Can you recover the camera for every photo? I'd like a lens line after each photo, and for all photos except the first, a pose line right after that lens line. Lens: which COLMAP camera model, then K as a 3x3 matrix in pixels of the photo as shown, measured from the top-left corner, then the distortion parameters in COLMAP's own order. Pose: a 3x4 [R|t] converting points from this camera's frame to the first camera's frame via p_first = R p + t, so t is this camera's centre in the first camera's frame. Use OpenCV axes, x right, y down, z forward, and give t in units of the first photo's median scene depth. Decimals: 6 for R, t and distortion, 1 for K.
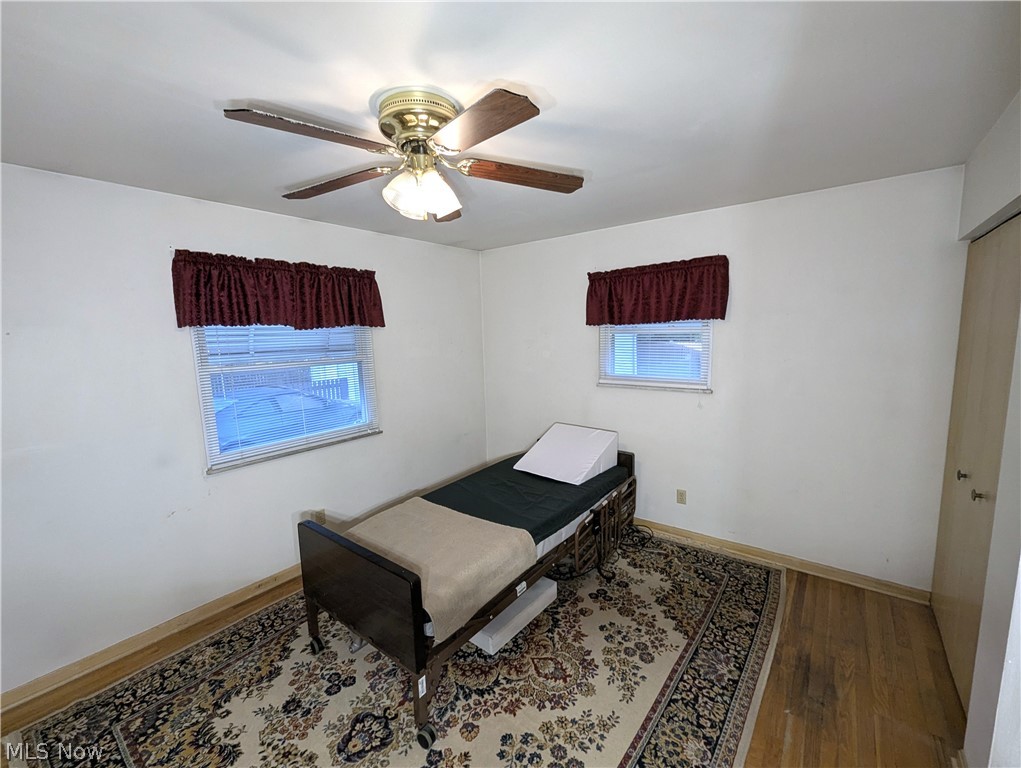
lens RADIAL K [[423.8, 0, 511.5], [0, 423.8, 393.4], [0, 0, 1]] dist [-0.000264, -0.001526]
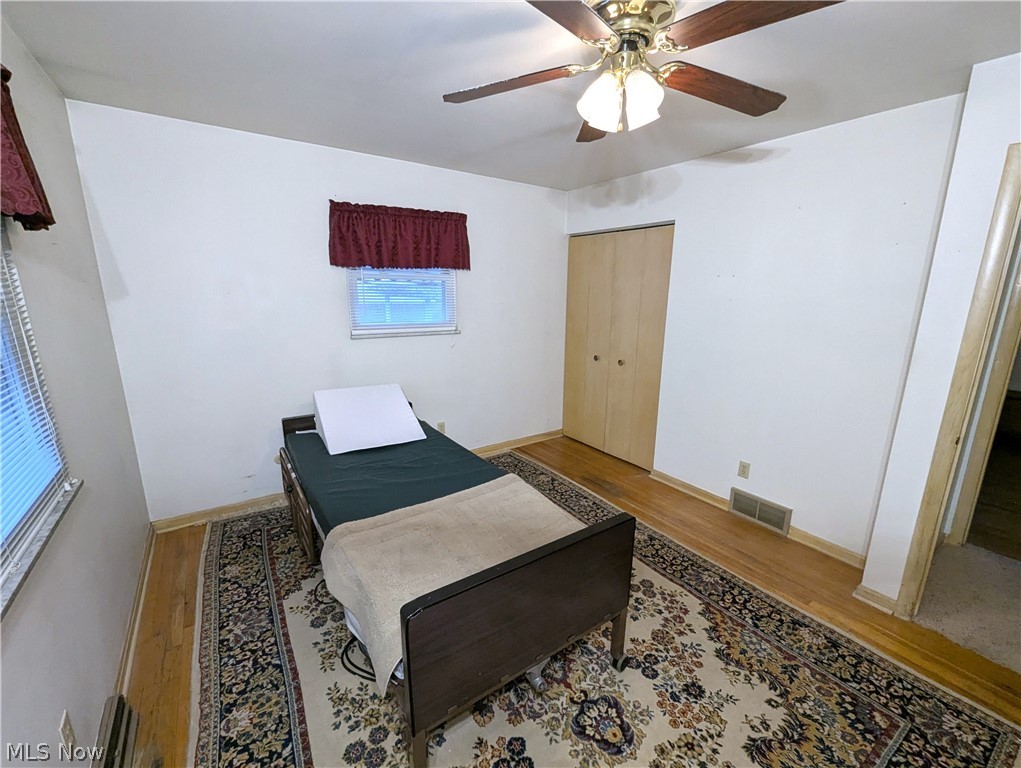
lens RADIAL K [[423.8, 0, 515.6], [0, 423.8, 389.6], [0, 0, 1]] dist [-0.000264, -0.001526]
pose [[0.296421, -0.194385, 0.935066, -0.951699], [0.117132, 0.979076, 0.166403, -0.036736], [-0.947847, 0.060201, 0.312988, 0.746352]]
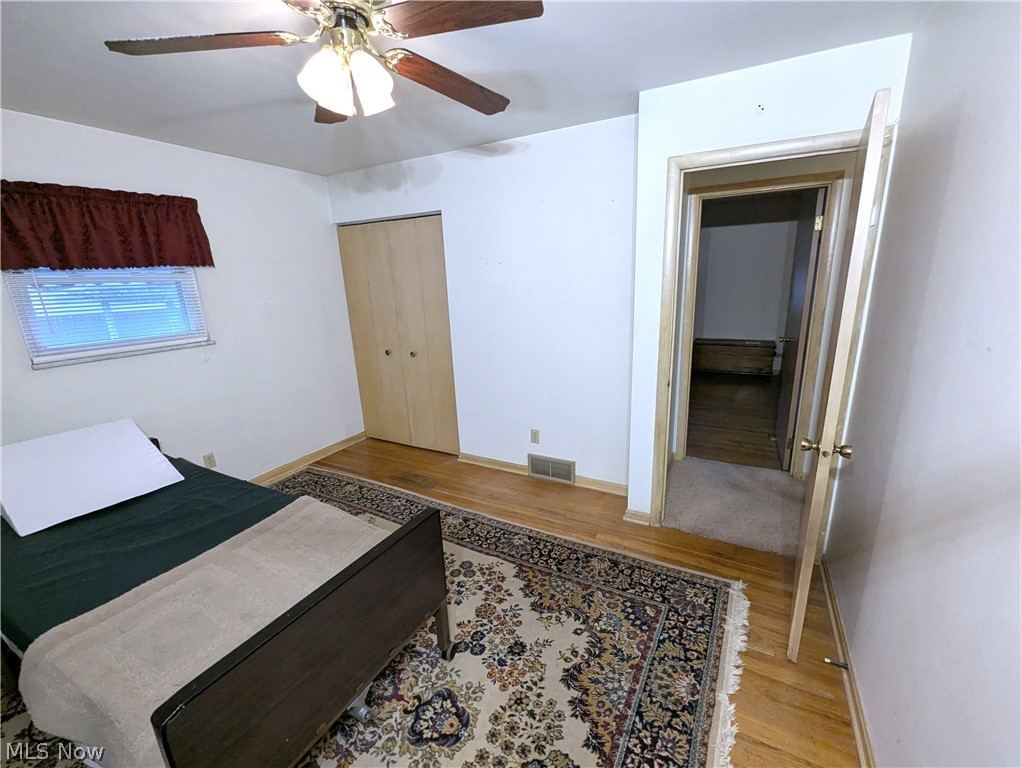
lens RADIAL K [[423.8, 0, 512.1], [0, 423.8, 388.5], [0, 0, 1]] dist [-0.000264, -0.001526]
pose [[-0.159612, -0.226111, 0.960936, -0.926701], [0.180434, 0.950335, 0.253587, -0.038115], [-0.970550, 0.213862, -0.110887, 0.701379]]
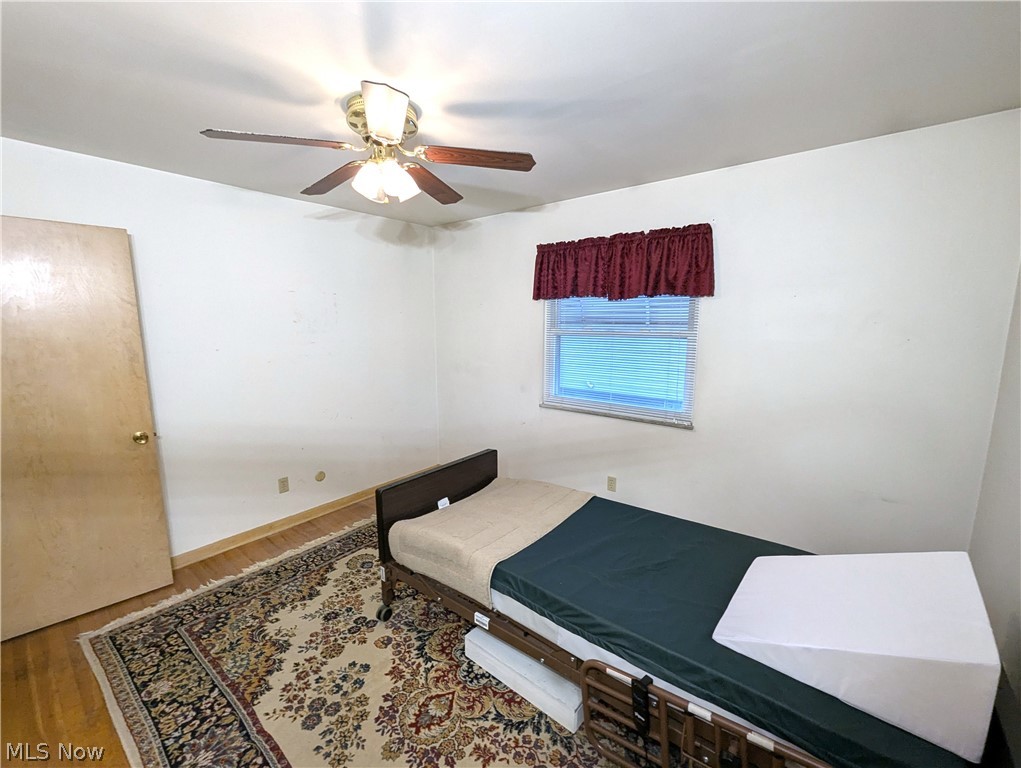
lens RADIAL K [[423.8, 0, 513.8], [0, 423.8, 393.6], [0, 0, 1]] dist [-0.000264, -0.001526]
pose [[-0.013742, 0.200266, -0.979645, 0.803644], [-0.142678, 0.969319, 0.200157, -0.144454], [0.989674, 0.142525, 0.015253, 1.089994]]
